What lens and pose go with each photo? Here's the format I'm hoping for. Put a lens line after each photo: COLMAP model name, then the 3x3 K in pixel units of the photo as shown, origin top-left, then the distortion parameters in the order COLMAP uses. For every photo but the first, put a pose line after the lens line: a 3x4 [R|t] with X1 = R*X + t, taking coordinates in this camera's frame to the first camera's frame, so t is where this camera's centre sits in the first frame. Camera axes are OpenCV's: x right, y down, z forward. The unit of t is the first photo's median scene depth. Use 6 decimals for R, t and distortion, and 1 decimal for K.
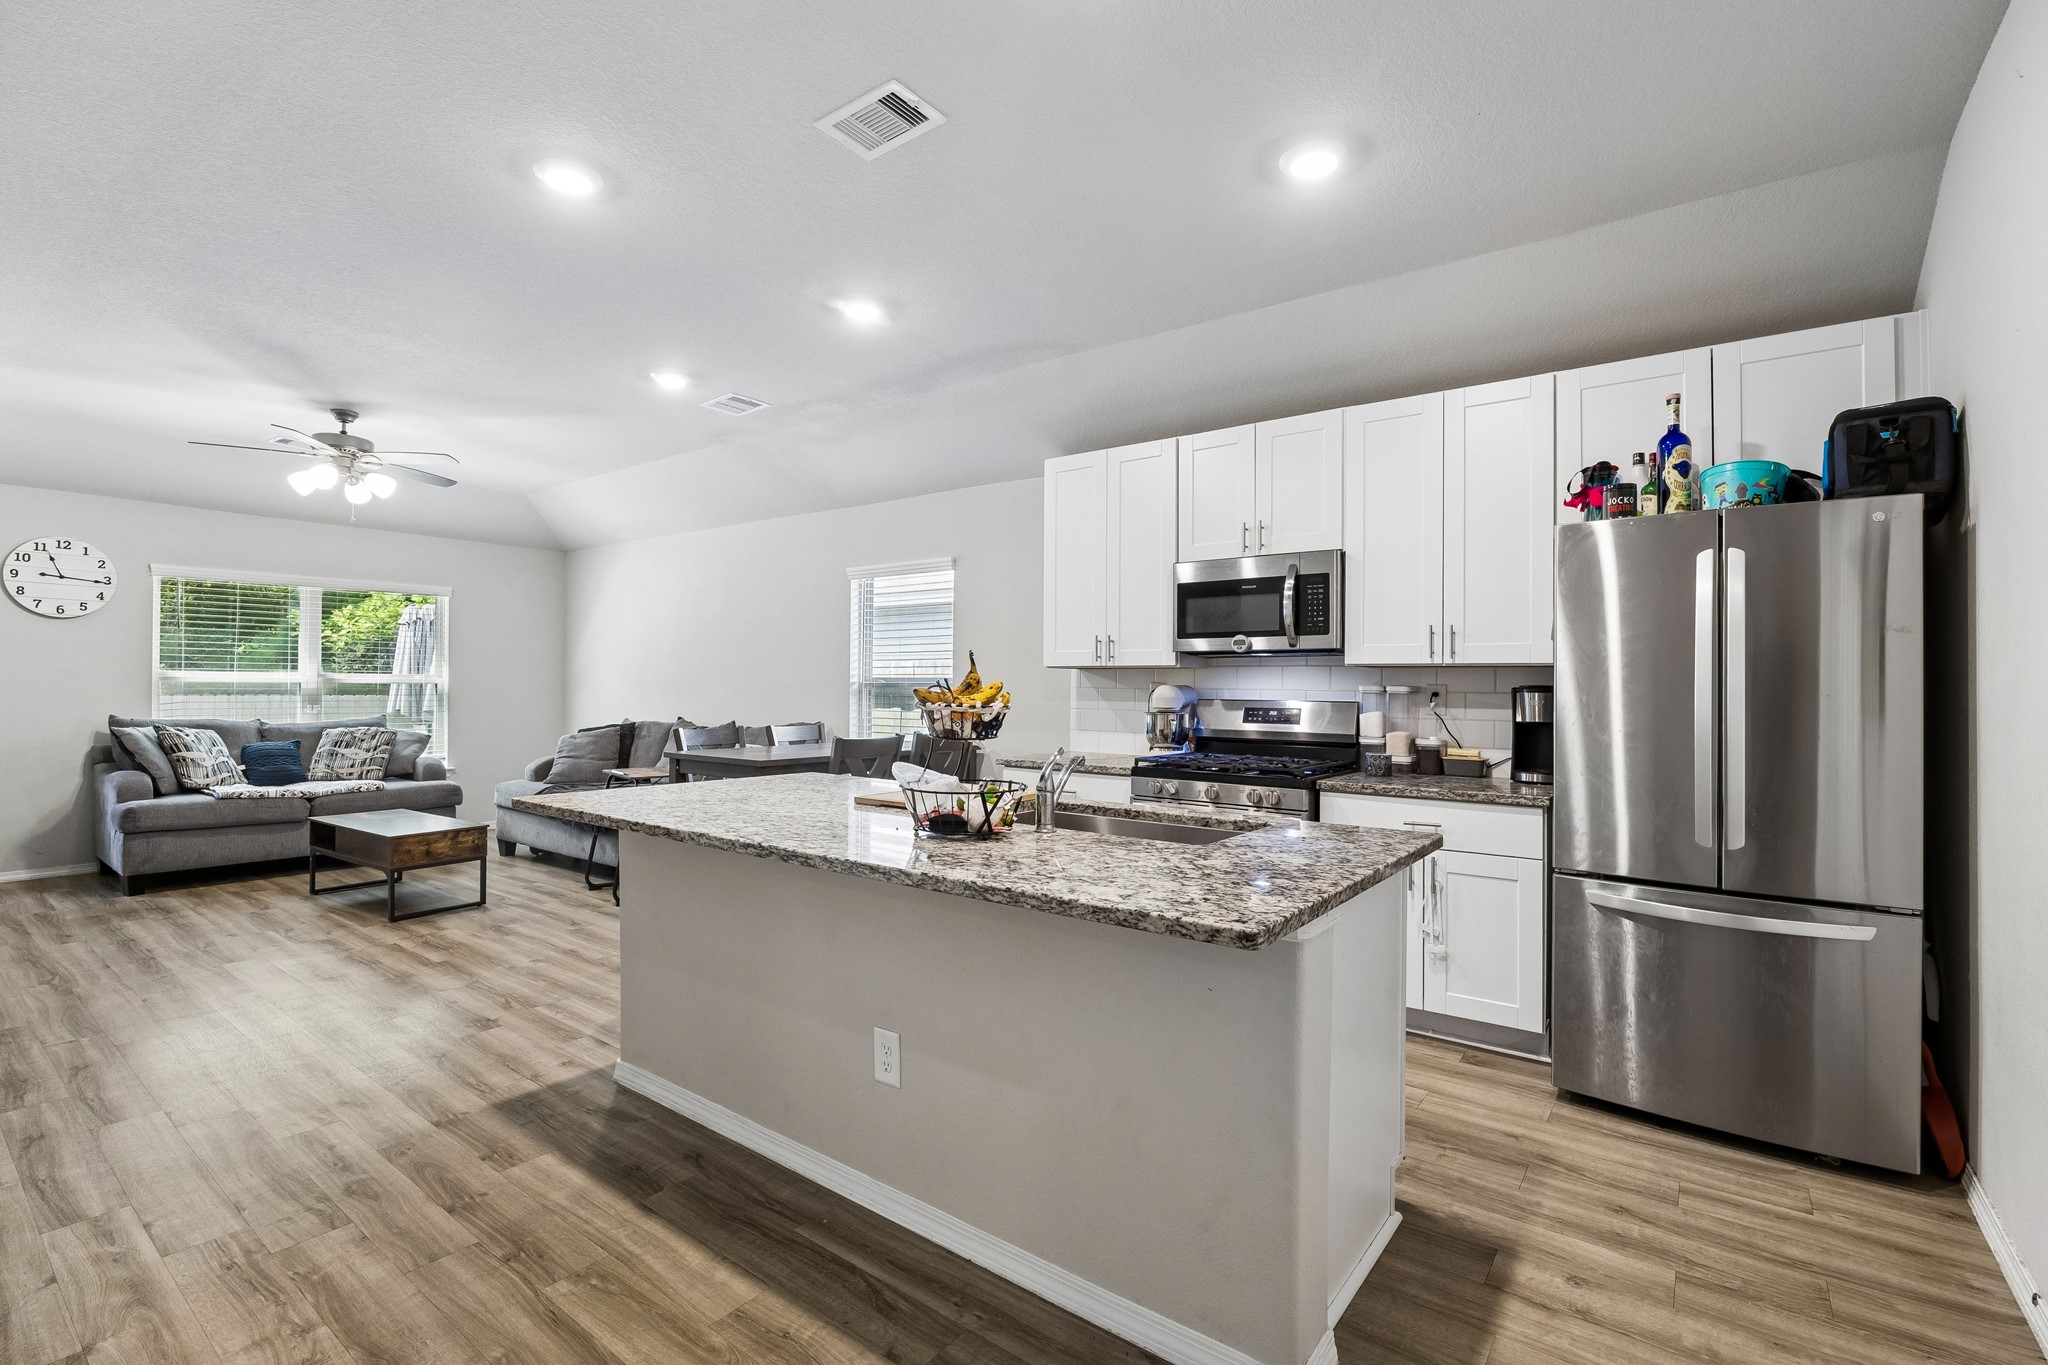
lens RADIAL K [[904.6, 0, 1034.5], [0, 904.6, 678.3], [0, 0, 1]] dist [-0.000813, -0.000357]
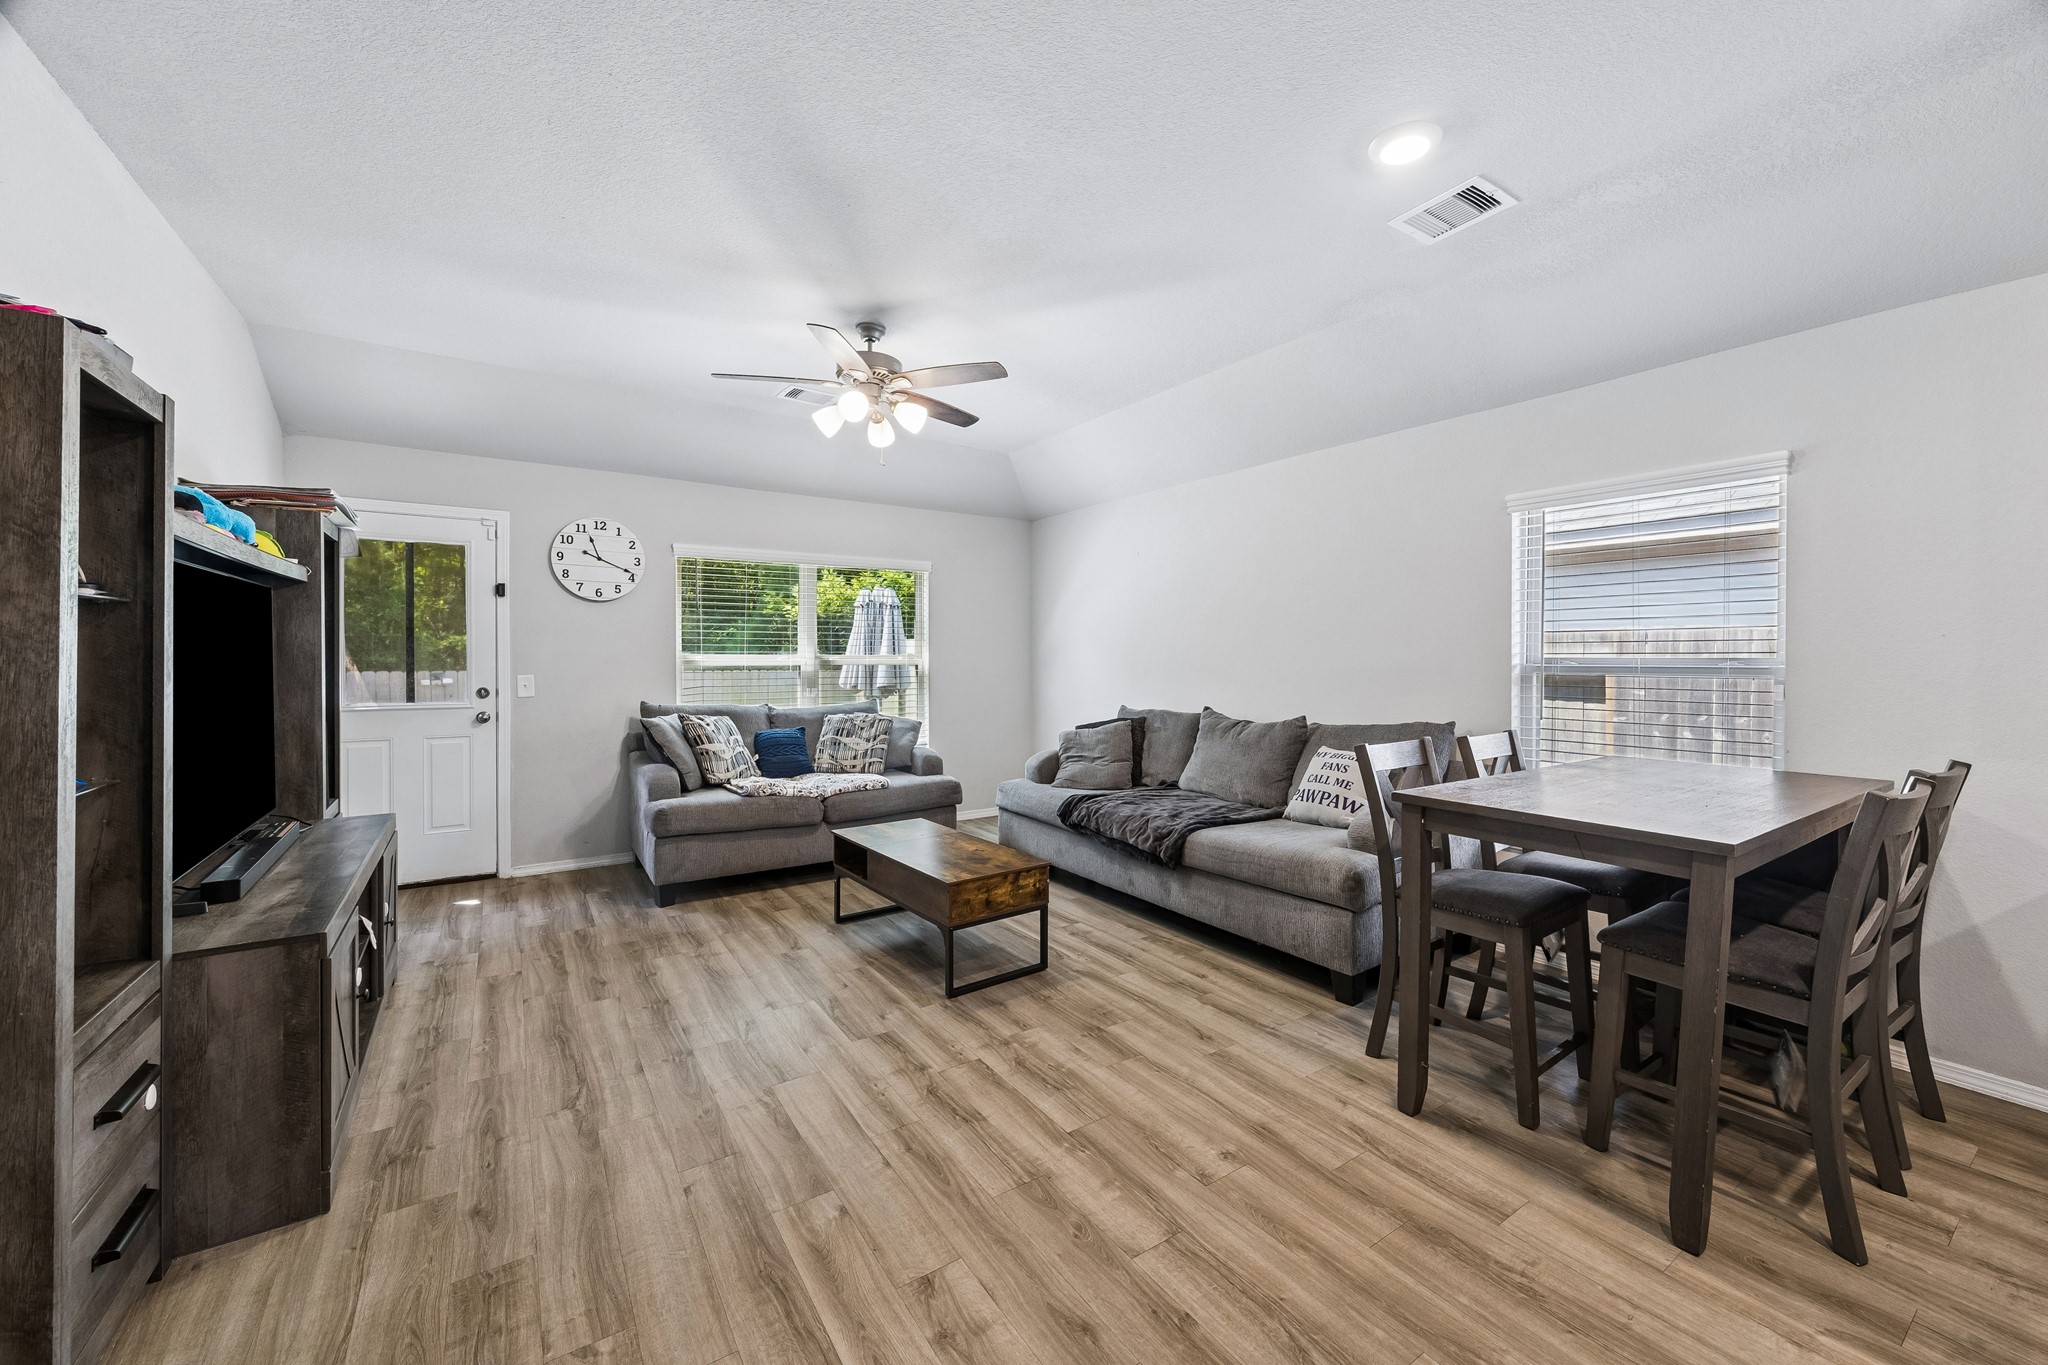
lens RADIAL K [[824.9, 0, 1091.6], [0, 824.9, 663.6], [0, 0, 1]] dist [0.002254, 0.000238]
pose [[0.955250, -0.004384, -0.295768, -0.310696], [0.008772, 0.999870, 0.013512, -0.007331], [0.295670, -0.015502, 0.955164, 0.308035]]
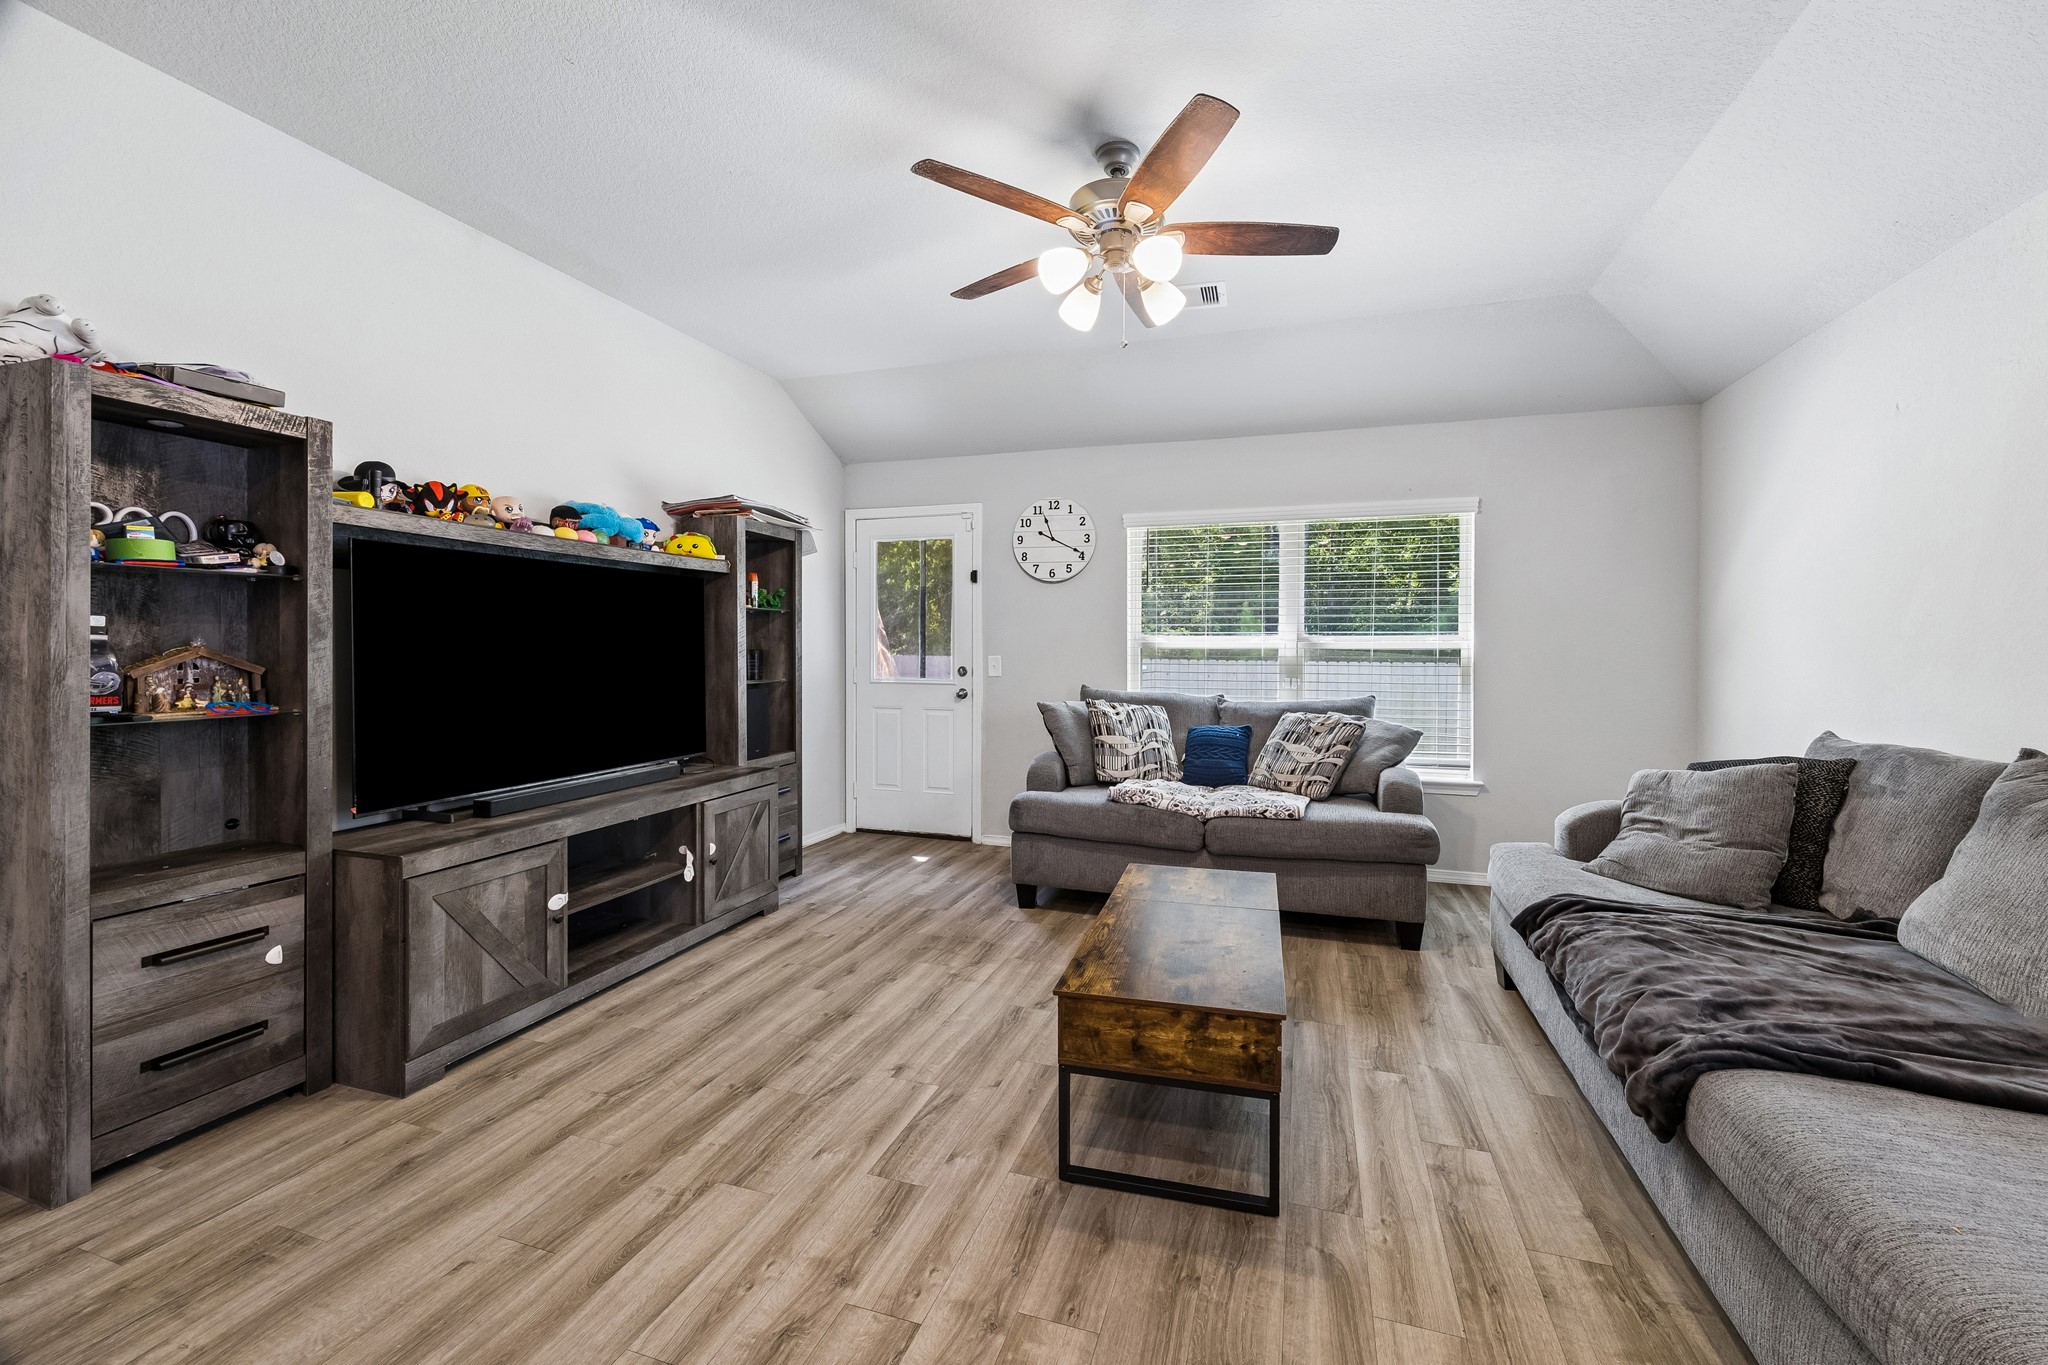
lens RADIAL K [[836.8, 0, 961.3], [0, 836.8, 658.8], [0, 0, 1]] dist [-0.001914, 0.000031]
pose [[0.295201, 0.004182, -0.955426, -0.258342], [0.006680, 0.999957, 0.006440, 0.008108], [0.955412, -0.008283, 0.295161, 0.642303]]
